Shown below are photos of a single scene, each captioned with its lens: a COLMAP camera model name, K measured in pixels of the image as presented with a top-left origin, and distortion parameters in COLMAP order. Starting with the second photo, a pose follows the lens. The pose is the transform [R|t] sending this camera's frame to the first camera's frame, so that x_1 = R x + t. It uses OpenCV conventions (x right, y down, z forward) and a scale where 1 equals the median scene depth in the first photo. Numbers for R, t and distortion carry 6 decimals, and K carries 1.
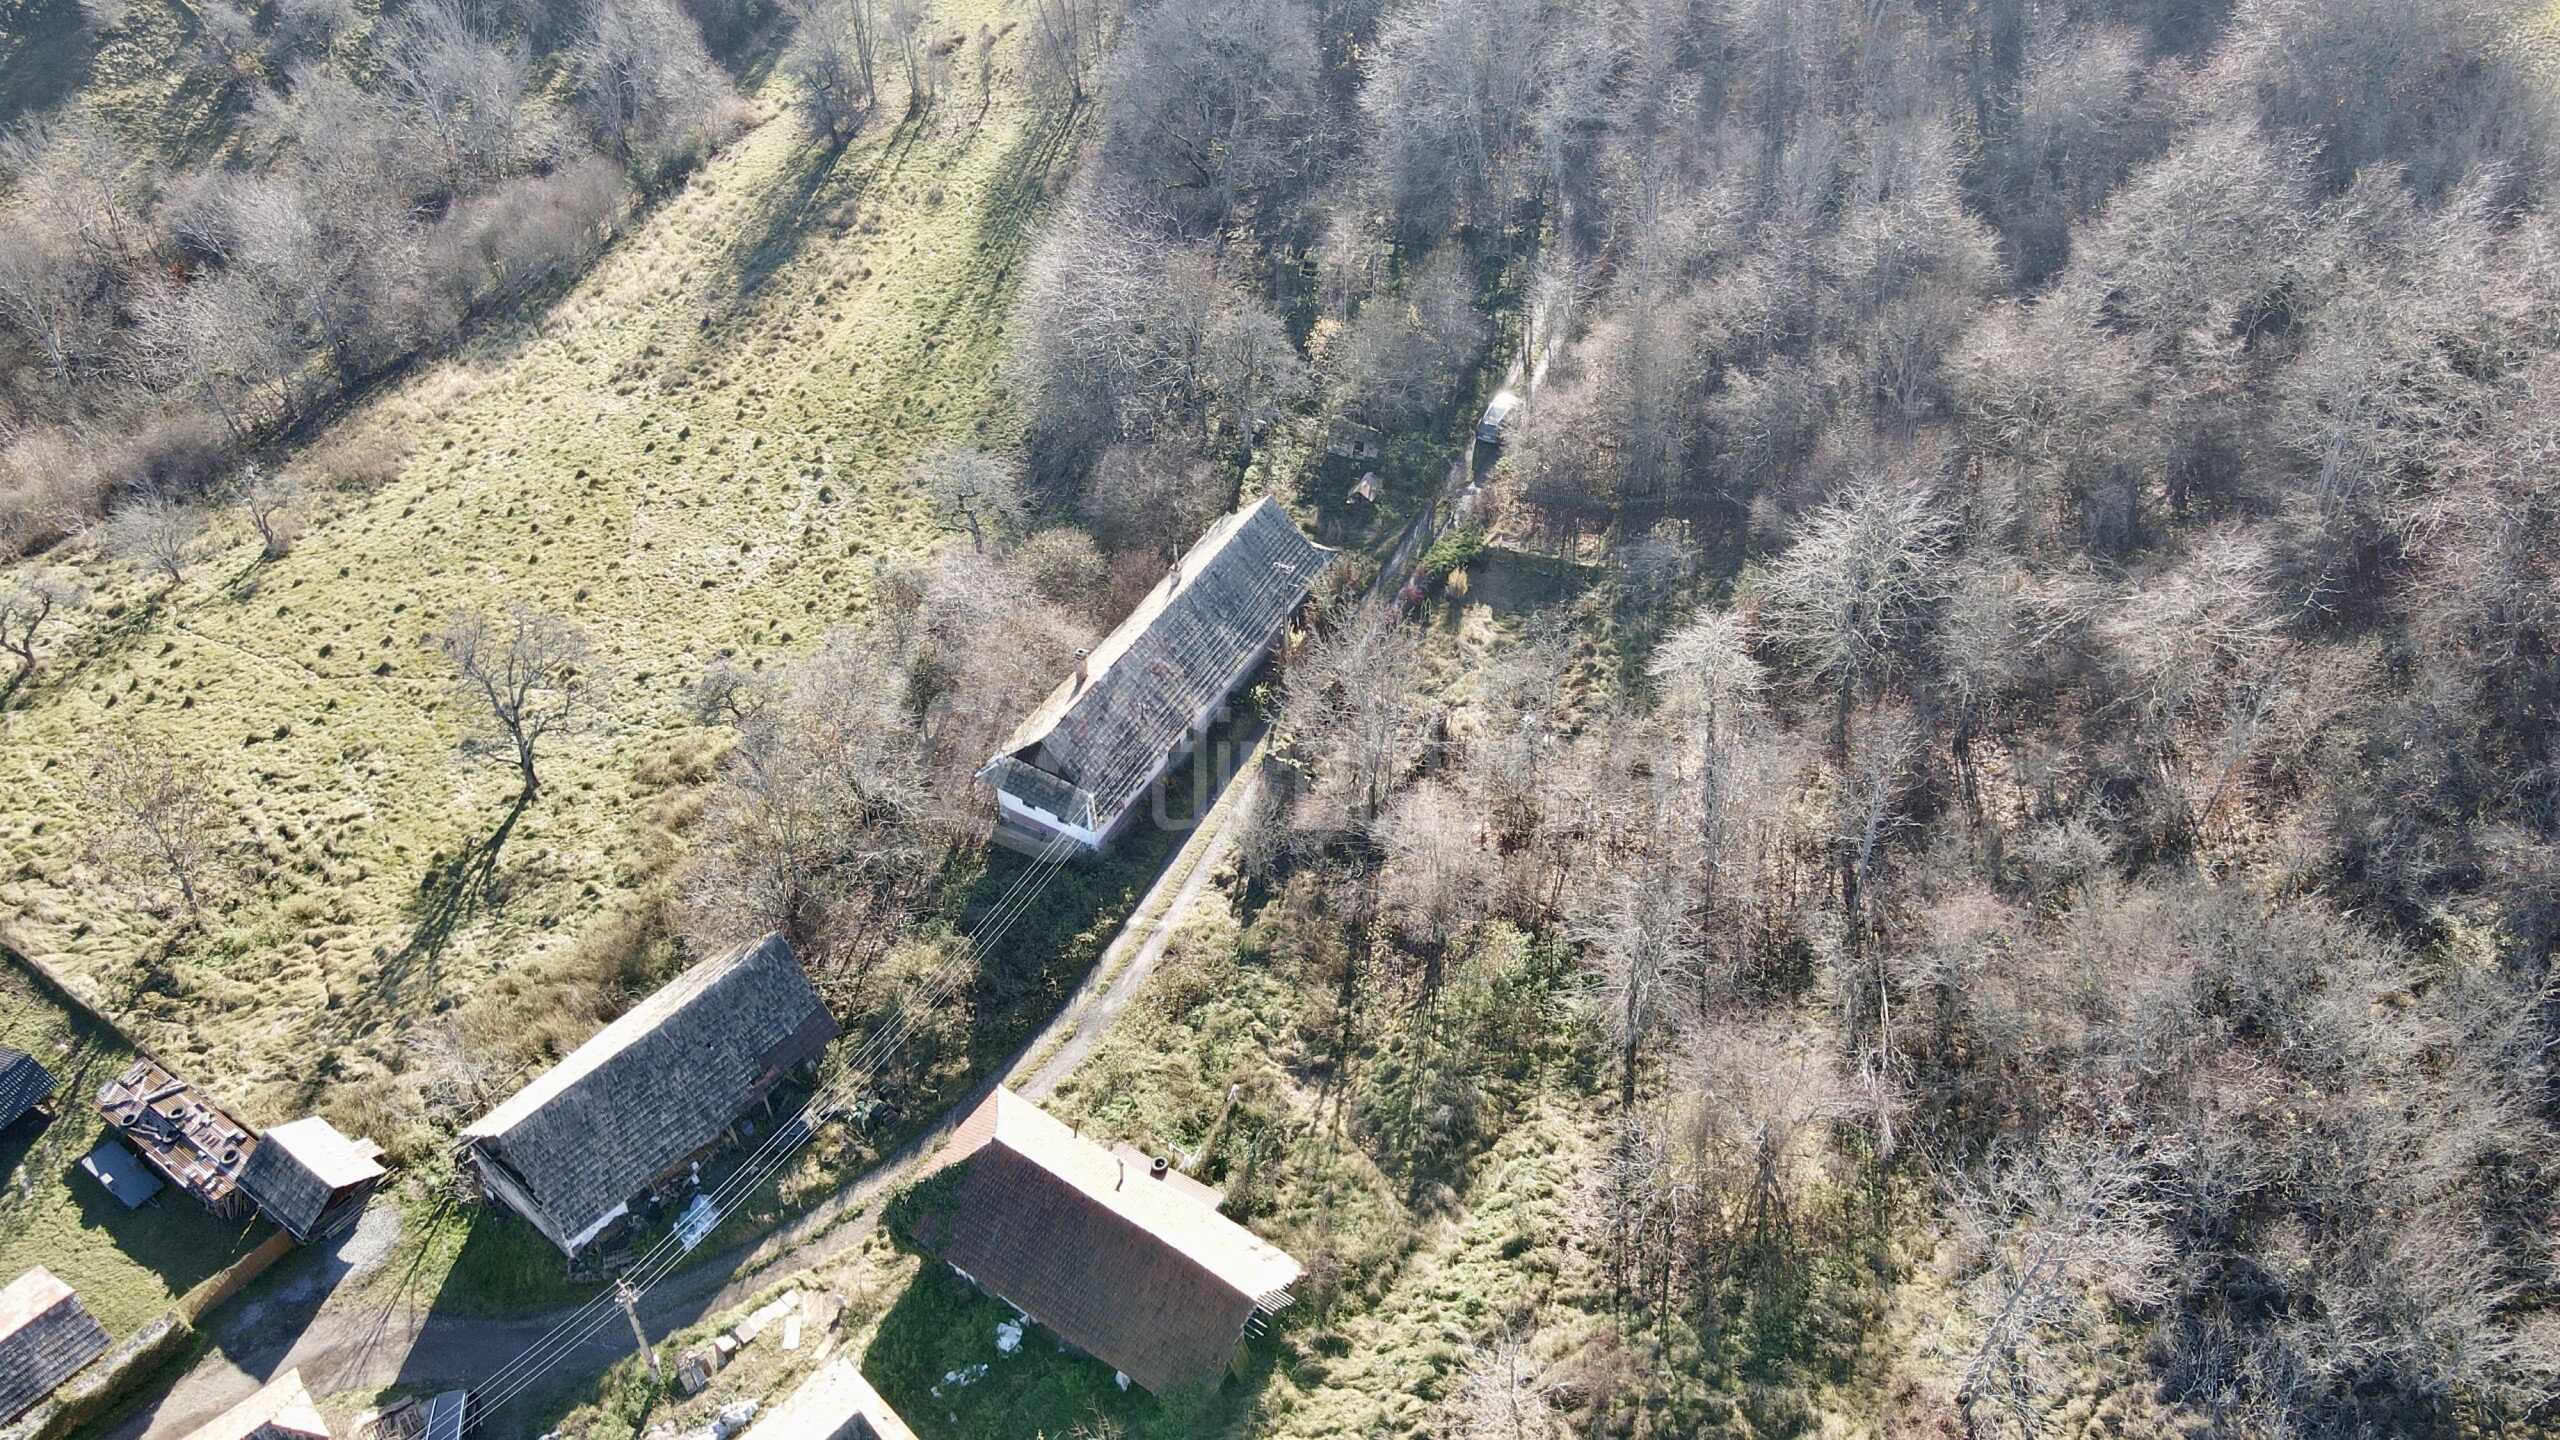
lens RADIAL K [[1857.7, 0, 1286.2], [0, 1857.7, 712.8], [0, 0, 1]] dist [0.012298, 0.009036]
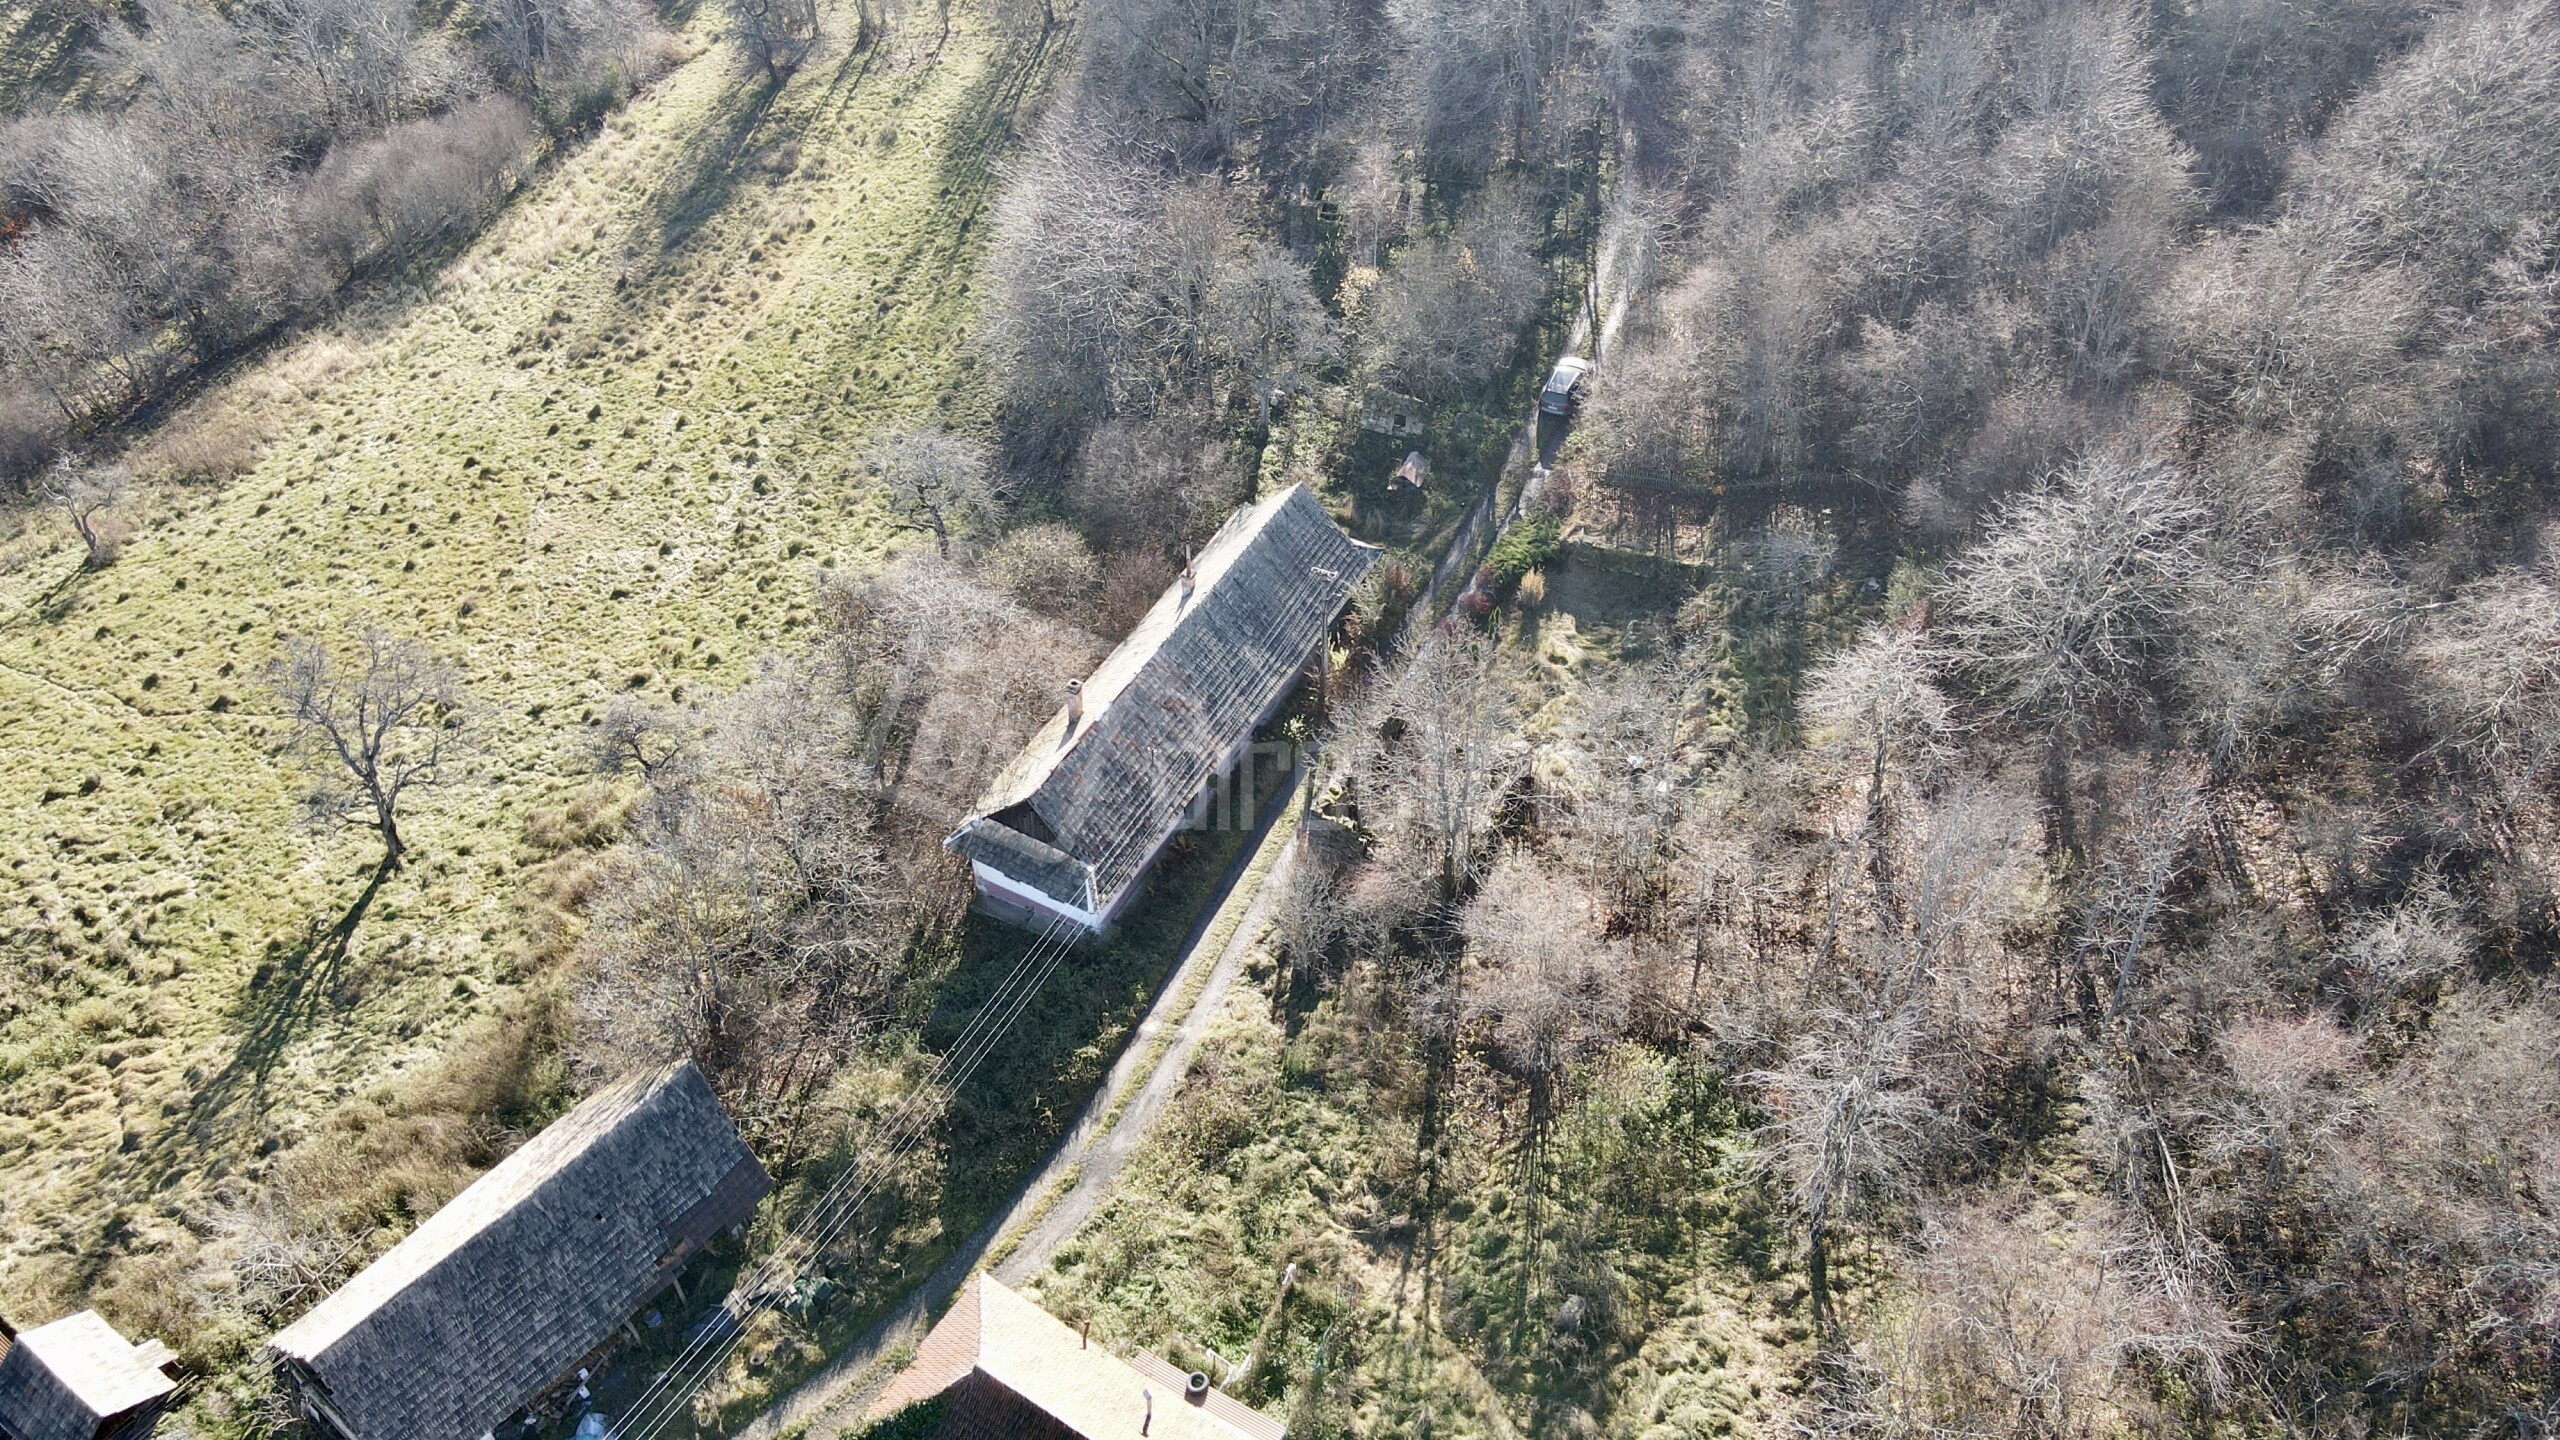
lens RADIAL K [[1857.7, 0, 1270.6], [0, 1857.7, 721.7], [0, 0, 1]] dist [0.012298, 0.009036]
pose [[0.999899, -0.011251, 0.008692, -0.031192], [0.011090, 0.999771, 0.018310, -0.027786], [-0.008896, -0.018212, 0.999795, 0.188168]]
